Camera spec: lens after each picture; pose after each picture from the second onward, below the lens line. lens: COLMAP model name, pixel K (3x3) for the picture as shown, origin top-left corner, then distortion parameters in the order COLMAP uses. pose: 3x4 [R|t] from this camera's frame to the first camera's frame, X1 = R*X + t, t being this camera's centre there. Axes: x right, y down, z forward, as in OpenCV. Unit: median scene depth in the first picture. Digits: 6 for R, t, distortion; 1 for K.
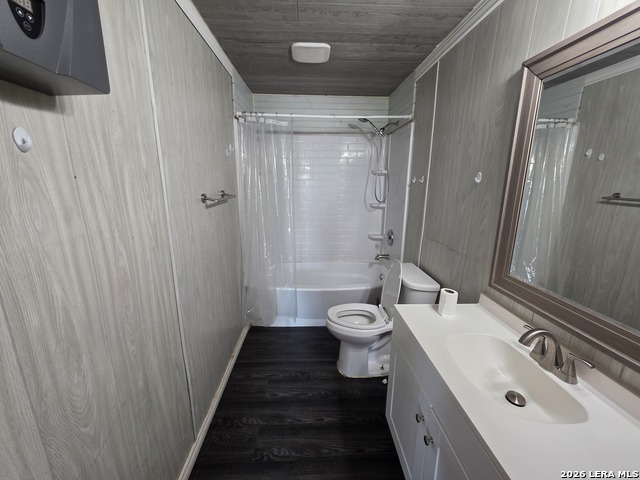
lens RADIAL K [[256.0, 0, 319.7], [0, 256.0, 235.3], [0, 0, 1]] dist [-0.000592, 0.000508]
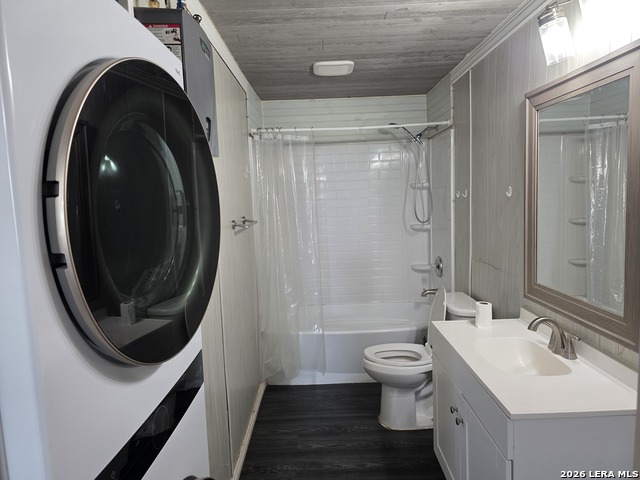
lens RADIAL K [[431.6, 0, 321.2], [0, 431.6, 238.7], [0, 0, 1]] dist [0.044350, -0.030382]
pose [[0.998251, -0.042068, -0.041548, -0.039286], [0.037194, 0.993033, -0.111814, 0.088982], [0.045962, 0.110073, 0.992860, -0.522666]]
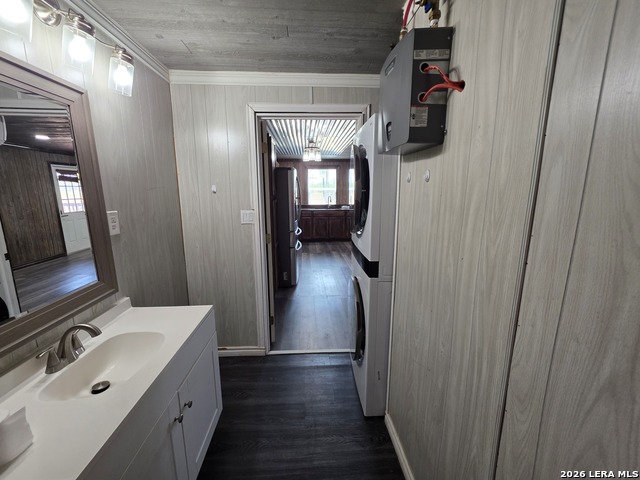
lens RADIAL K [[256.0, 0, 318.0], [0, 256.0, 236.8], [0, 0, 1]] dist [-0.000592, 0.000508]
pose [[-0.999900, -0.004307, -0.013433, -0.089091], [-0.009213, 0.920508, 0.390615, -0.213331], [0.010683, 0.390700, -0.920456, 0.902117]]
